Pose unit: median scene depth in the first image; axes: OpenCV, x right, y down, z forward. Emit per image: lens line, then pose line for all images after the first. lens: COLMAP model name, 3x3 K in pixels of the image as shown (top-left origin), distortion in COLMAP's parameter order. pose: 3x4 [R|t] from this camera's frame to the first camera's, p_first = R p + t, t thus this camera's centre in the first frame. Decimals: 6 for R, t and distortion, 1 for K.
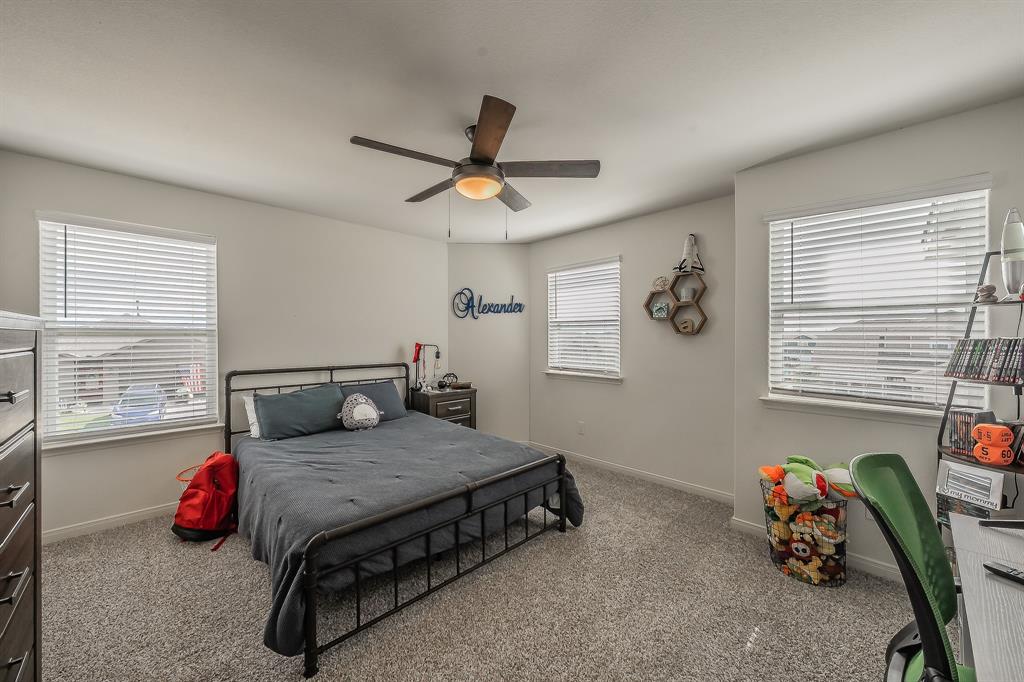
lens RADIAL K [[372.9, 0, 524.6], [0, 372.9, 336.9], [0, 0, 1]] dist [-0.000260, 0.000110]
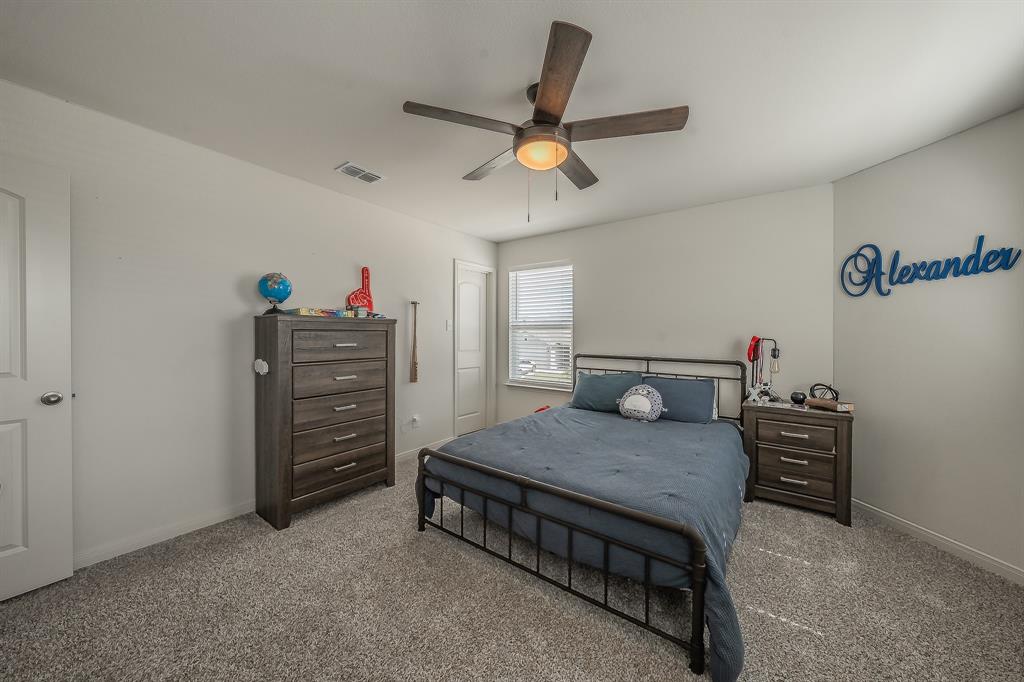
lens RADIAL K [[372.9, 0, 524.6], [0, 372.9, 336.9], [0, 0, 1]] dist [-0.000260, 0.000110]
pose [[0.156924, 0.001607, -0.987609, 0.371689], [-0.009618, 0.999954, 0.000099, 0.021725], [0.987564, 0.009483, 0.156932, 0.409231]]
